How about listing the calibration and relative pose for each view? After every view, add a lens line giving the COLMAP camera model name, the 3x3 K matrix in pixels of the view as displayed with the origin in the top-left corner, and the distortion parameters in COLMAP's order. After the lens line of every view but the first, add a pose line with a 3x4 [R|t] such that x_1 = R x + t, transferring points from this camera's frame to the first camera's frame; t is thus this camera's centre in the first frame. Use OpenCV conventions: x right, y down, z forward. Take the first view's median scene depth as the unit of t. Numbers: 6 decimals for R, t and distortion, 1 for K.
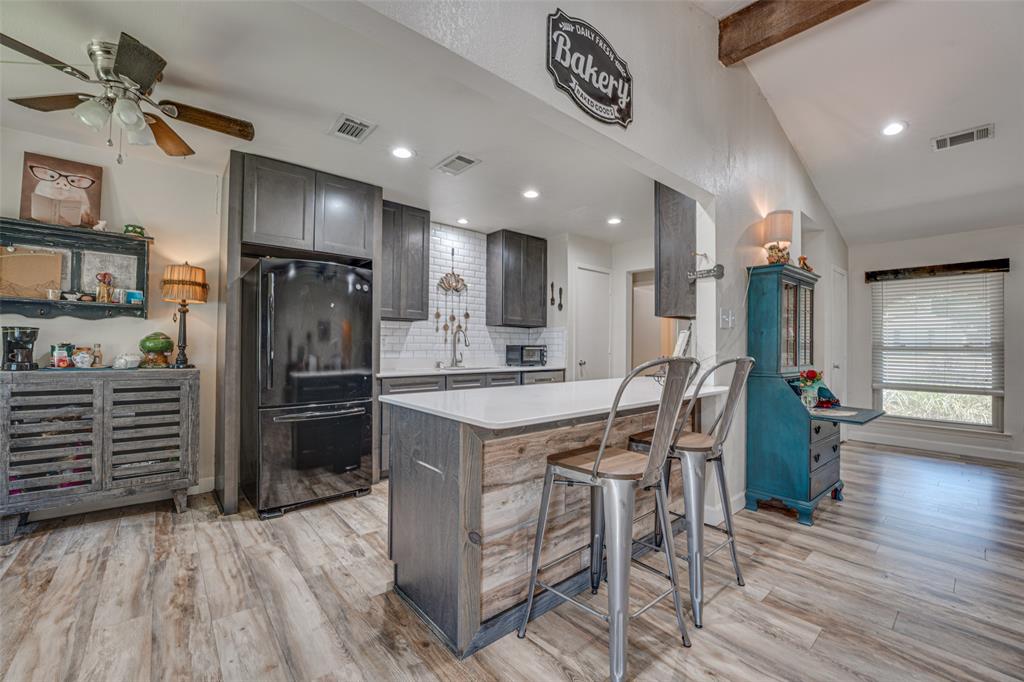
lens RADIAL K [[416.6, 0, 513.4], [0, 416.6, 342.9], [0, 0, 1]] dist [-0.022482, 0.002136]
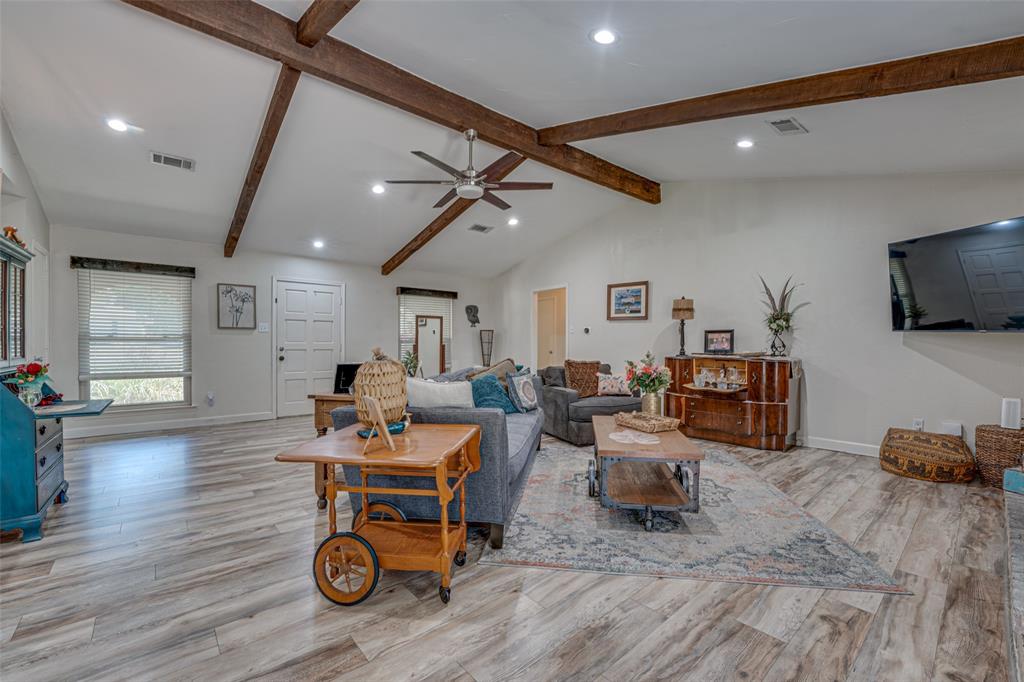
lens RADIAL K [[416.6, 0, 516.4], [0, 416.6, 345.8], [0, 0, 1]] dist [-0.022482, 0.002136]
pose [[-0.004829, -0.015985, 0.999861, -0.085985], [-0.015981, 0.999746, 0.015906, -0.000700], [-0.999861, -0.015902, -0.005083, -0.008446]]
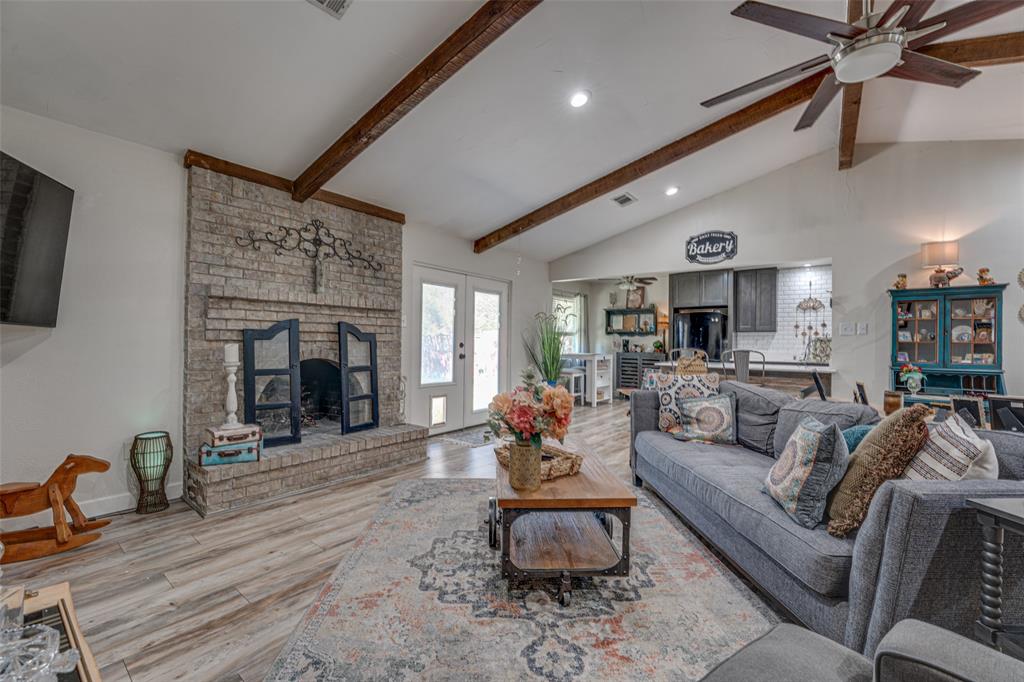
lens RADIAL K [[416.6, 0, 508.8], [0, 416.6, 344.2], [0, 0, 1]] dist [-0.022482, 0.002136]
pose [[0.196959, 0.000542, -0.980411, 1.114284], [0.000768, 0.999999, 0.000707, -0.001659], [0.980411, -0.000892, 0.196959, -0.369587]]
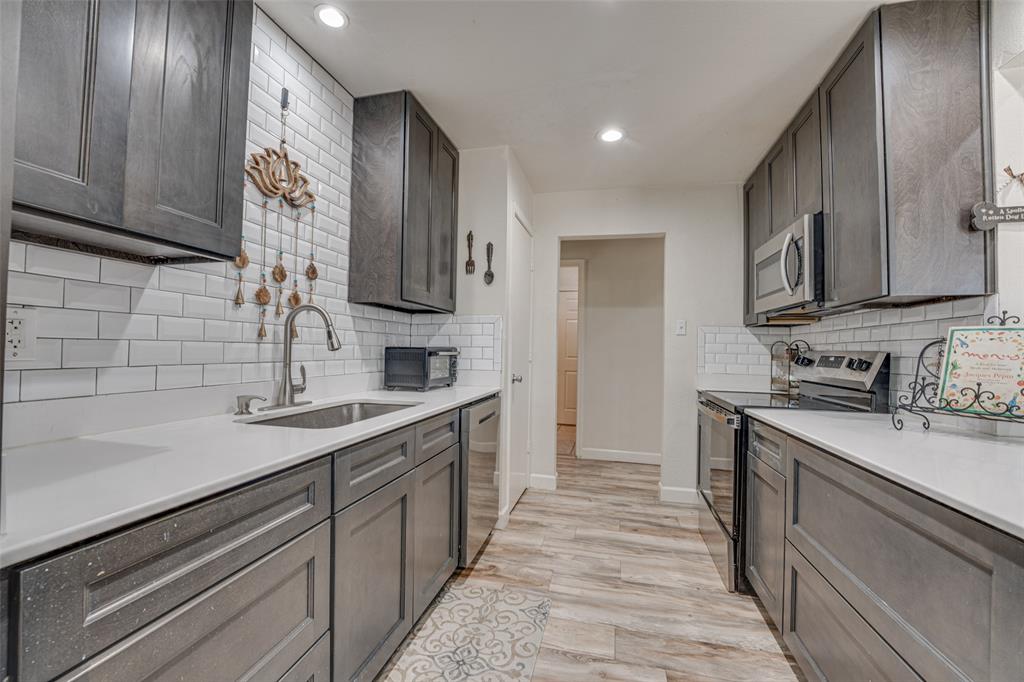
lens RADIAL K [[416.6, 0, 513.1], [0, 416.6, 342.9], [0, 0, 1]] dist [-0.022482, 0.002136]
pose [[0.808830, 0.016185, 0.587820, -0.195542], [-0.020544, 0.999789, 0.000739, -0.002620], [-0.587684, -0.012674, 0.808991, 0.581969]]
